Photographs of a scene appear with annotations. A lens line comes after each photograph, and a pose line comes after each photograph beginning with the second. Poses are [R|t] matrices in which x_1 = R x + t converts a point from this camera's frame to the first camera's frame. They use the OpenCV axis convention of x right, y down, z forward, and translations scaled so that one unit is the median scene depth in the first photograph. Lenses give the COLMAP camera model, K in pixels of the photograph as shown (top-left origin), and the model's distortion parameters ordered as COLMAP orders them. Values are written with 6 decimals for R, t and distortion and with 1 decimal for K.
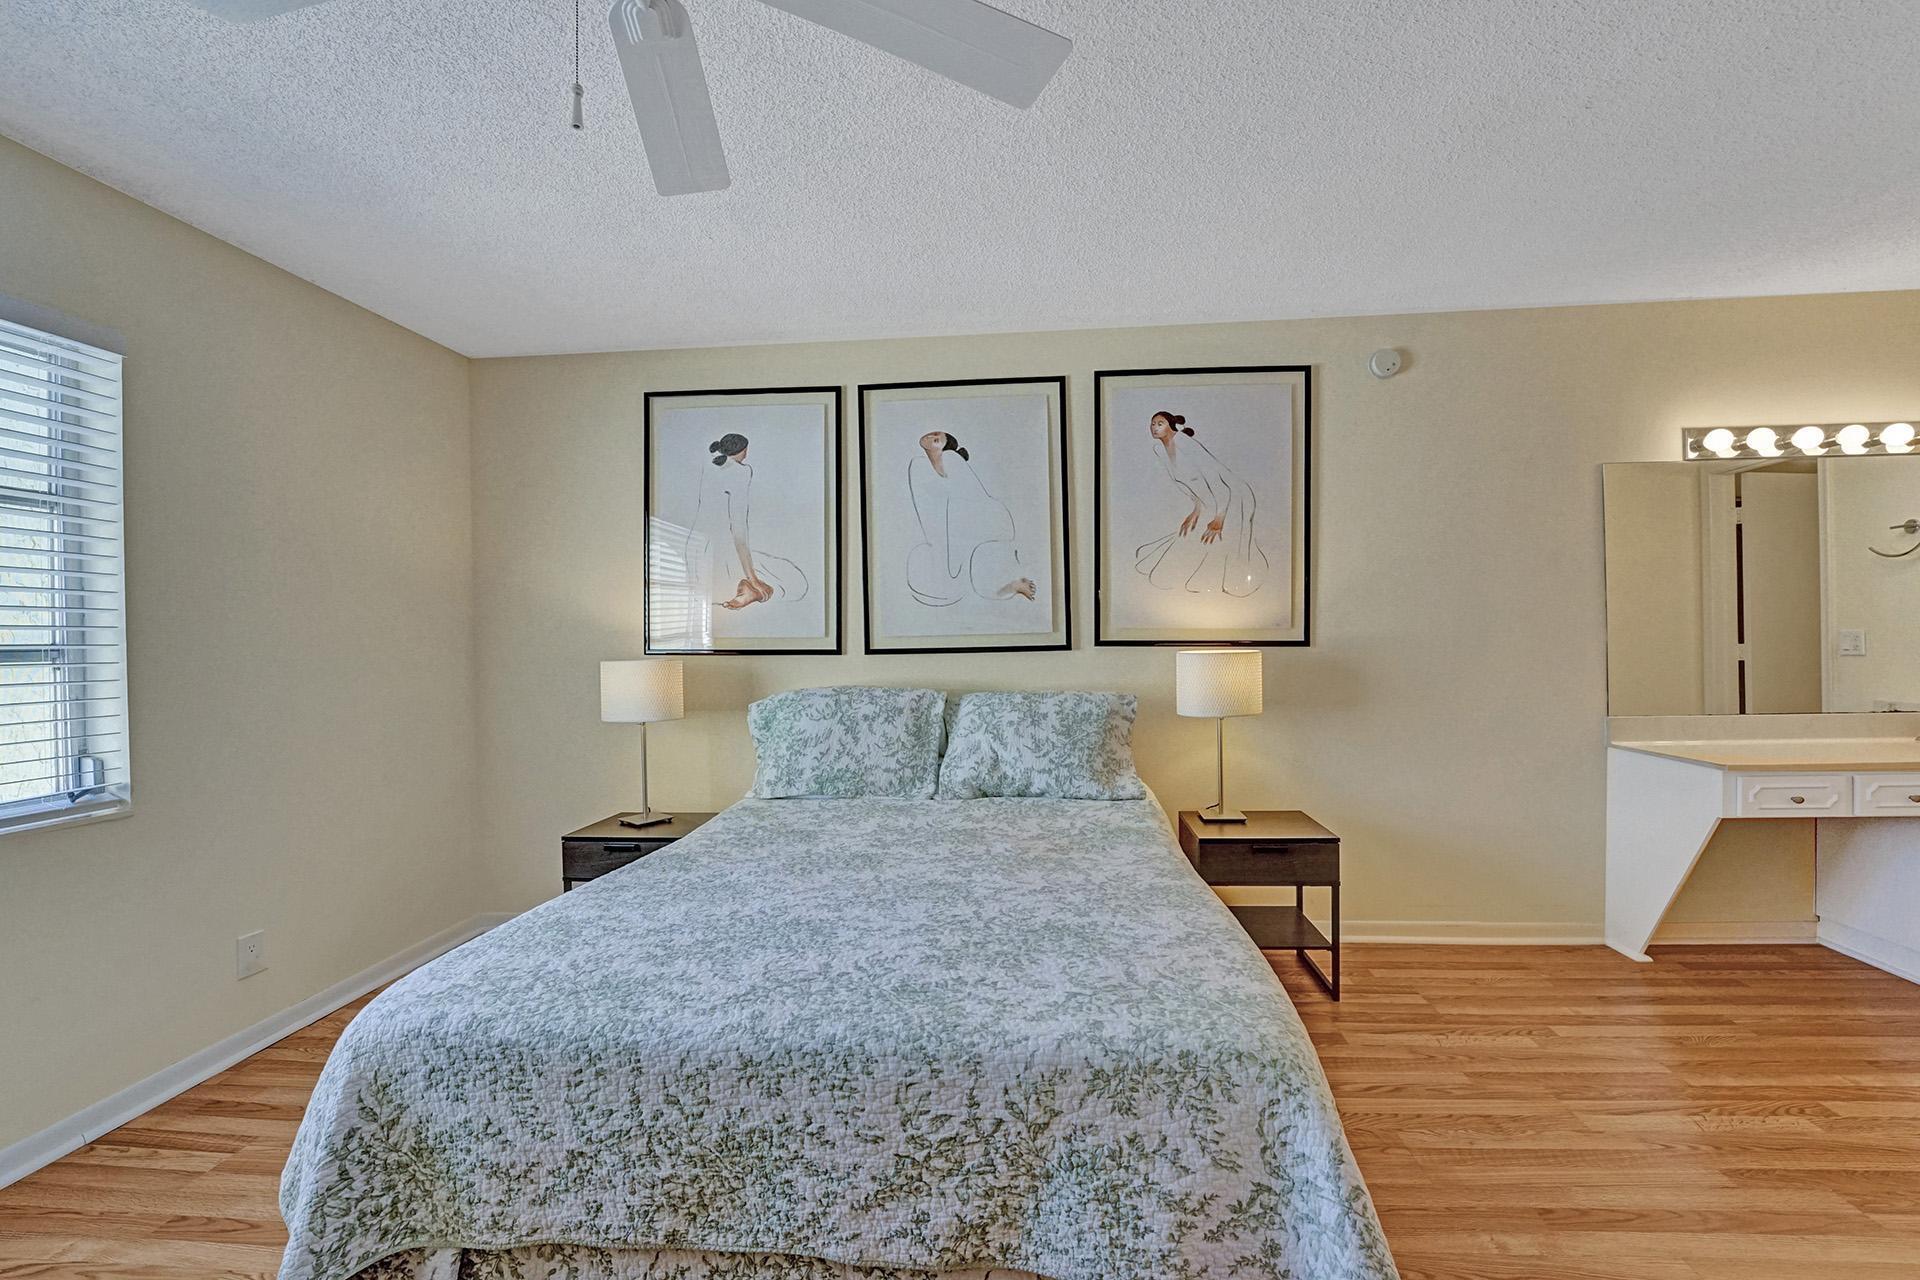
lens RADIAL K [[807.6, 0, 977.2], [0, 807.6, 644.7], [0, 0, 1]] dist [-0.026359, 0.002131]
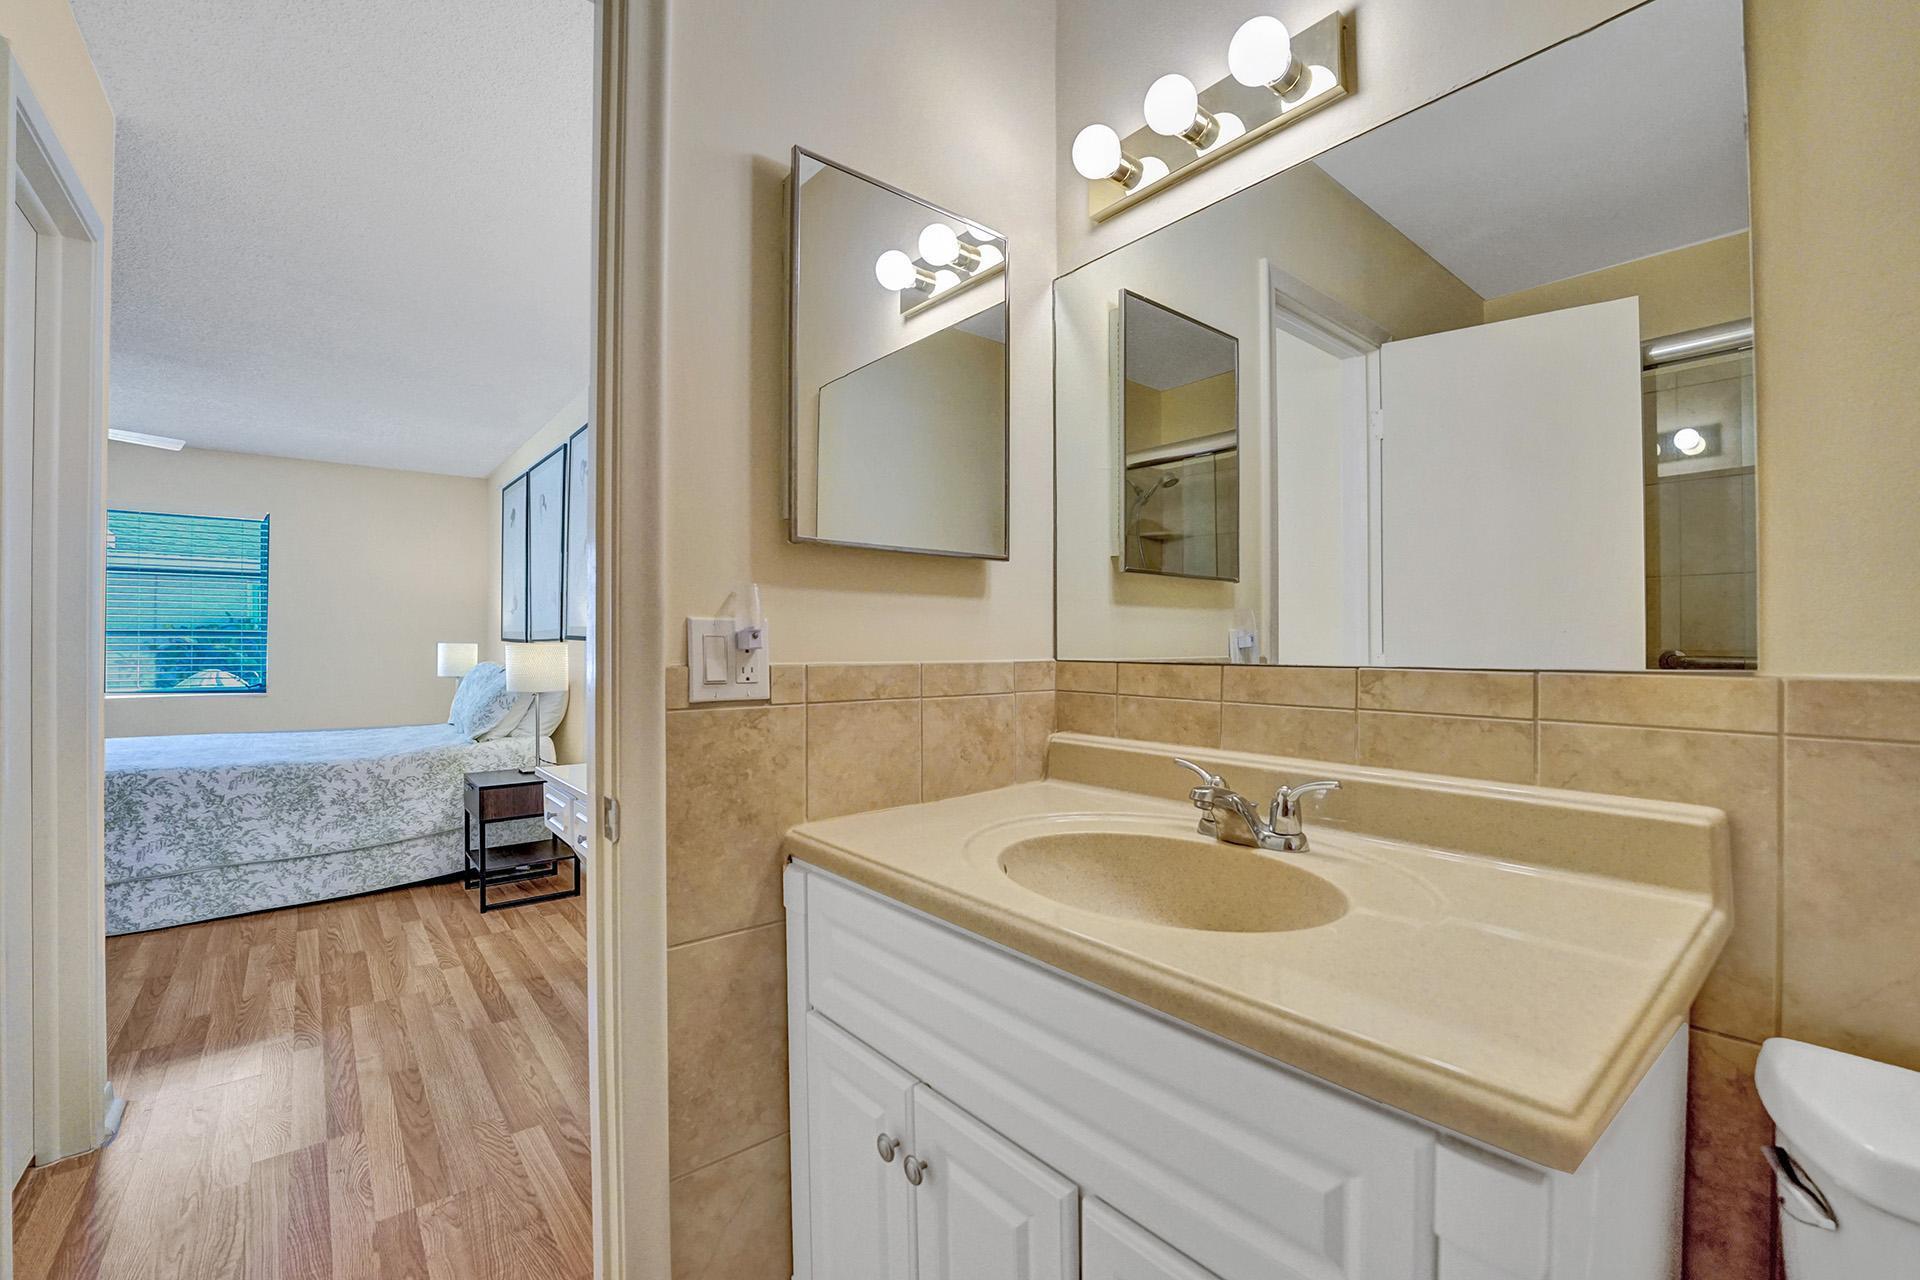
lens RADIAL K [[807.6, 0, 966.8], [0, 807.6, 648.7], [0, 0, 1]] dist [-0.026359, 0.002131]
pose [[0.693892, 0.019770, -0.719807, 1.975472], [-0.020110, 0.999765, 0.008074, -0.009420], [0.719798, 0.008873, 0.694127, 0.684366]]
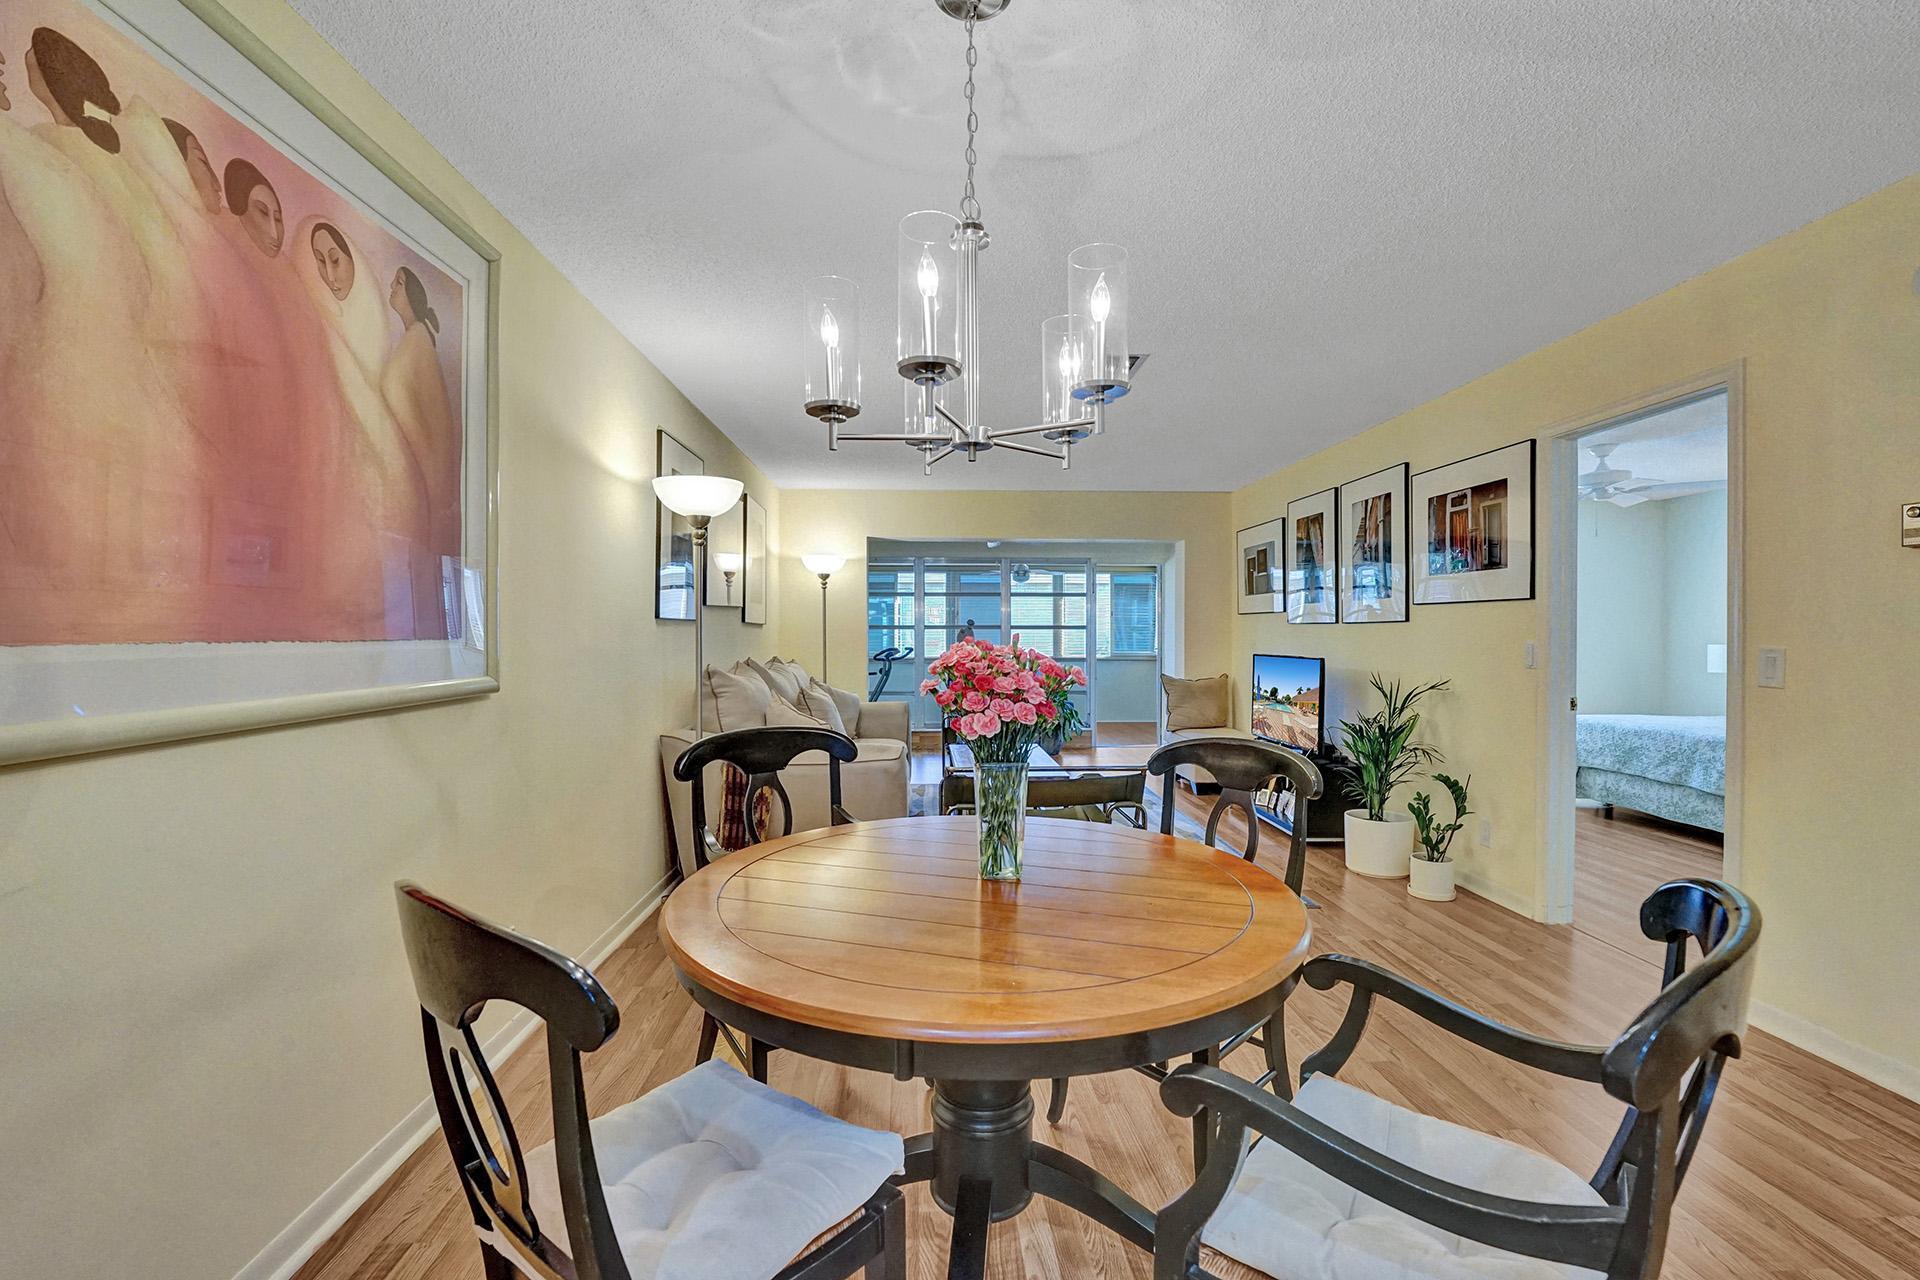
lens RADIAL K [[807.6, 0, 954.5], [0, 807.6, 647.0], [0, 0, 1]] dist [-0.026359, 0.002131]
pose [[0.111769, 0.032811, -0.993192, 1.655436], [-0.009700, 0.999443, 0.031926, -0.024525], [0.993687, 0.006066, 0.112025, -1.478555]]
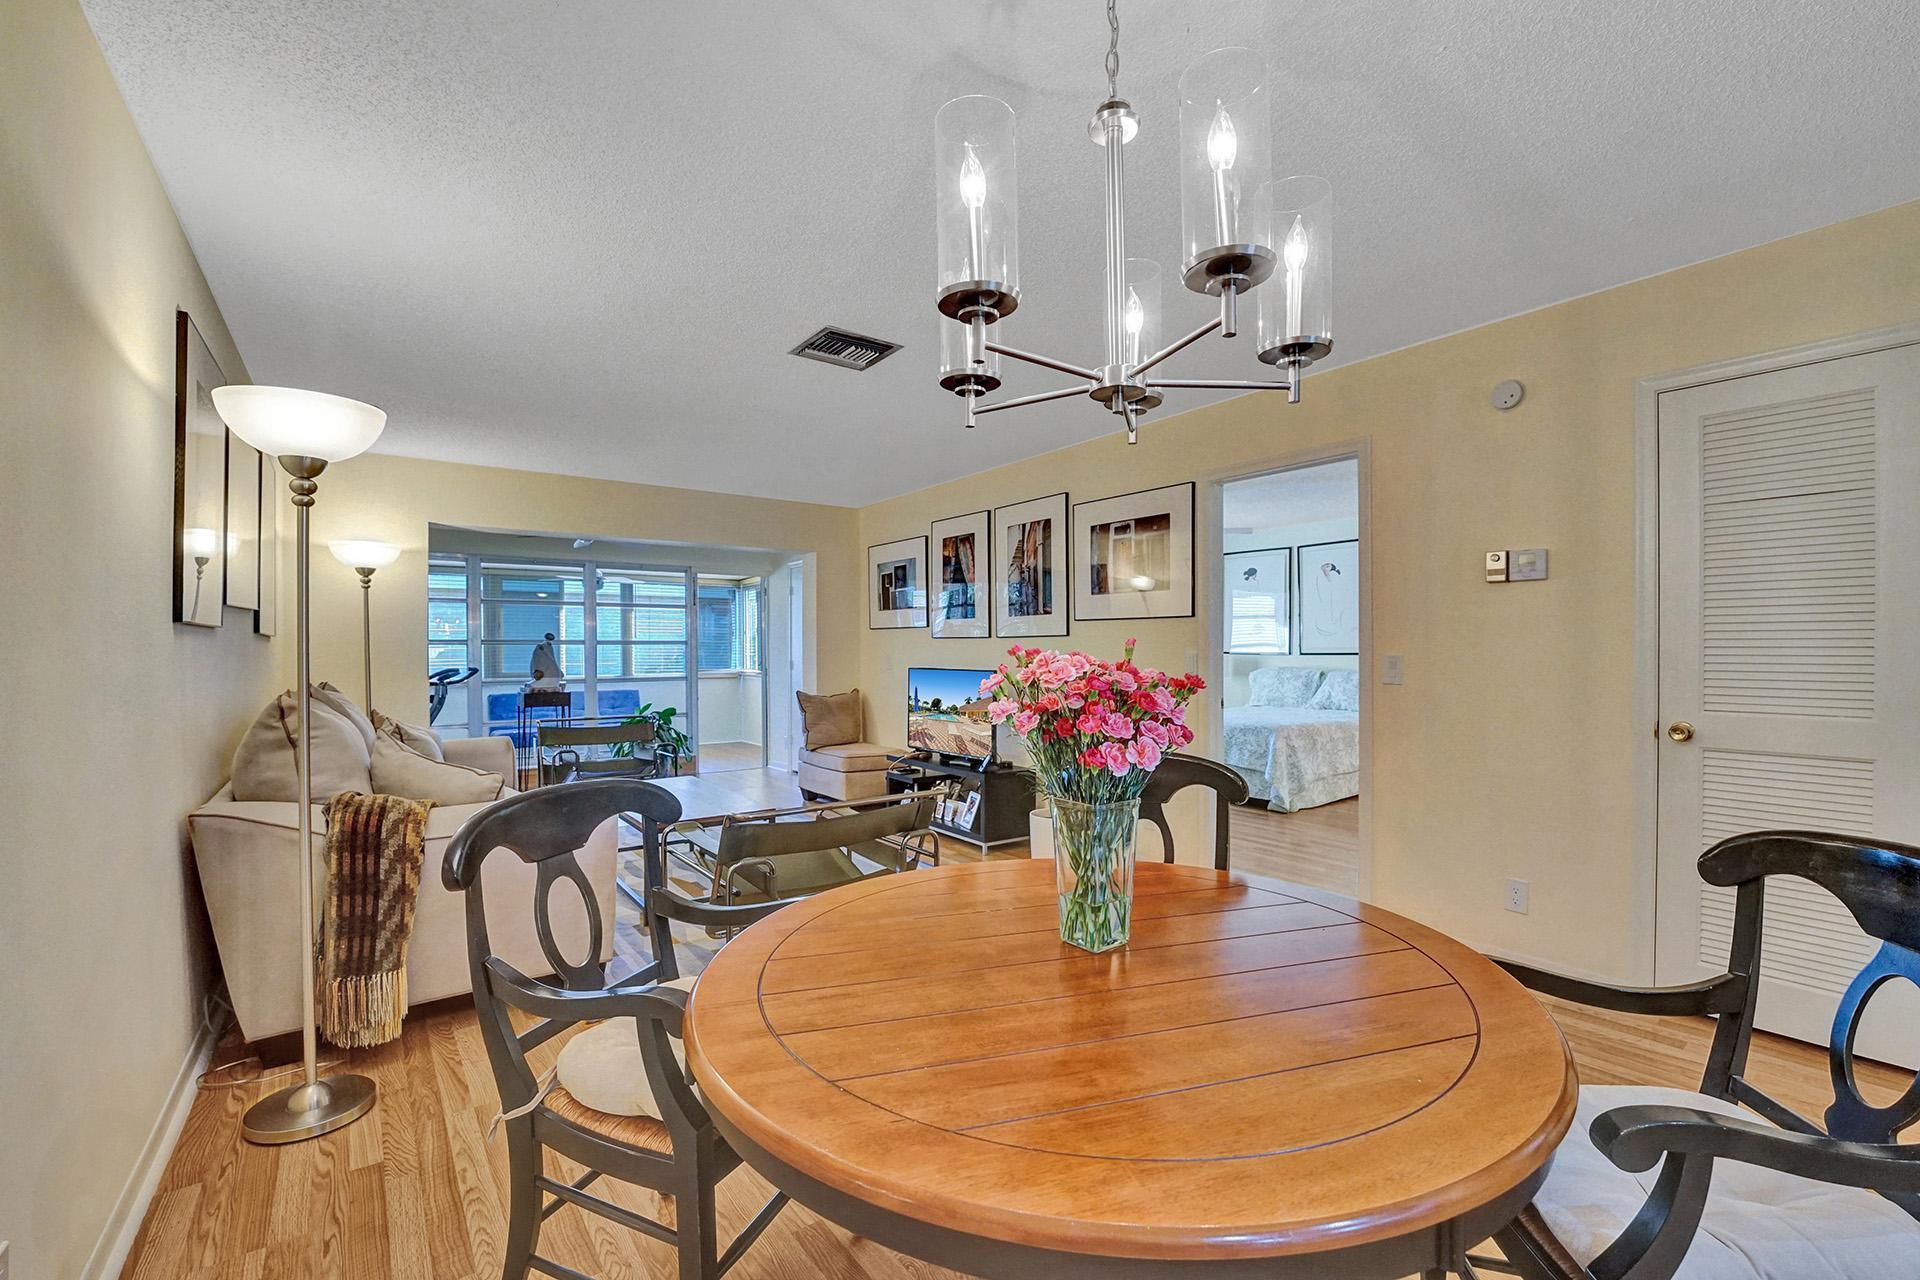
lens RADIAL K [[807.6, 0, 961.1], [0, 807.6, 656.6], [0, 0, 1]] dist [-0.026359, 0.002131]
pose [[0.652532, 0.019401, -0.757513, 1.341418], [-0.012278, 0.999812, 0.015030, -0.009107], [0.757662, -0.000507, 0.652647, -1.775055]]
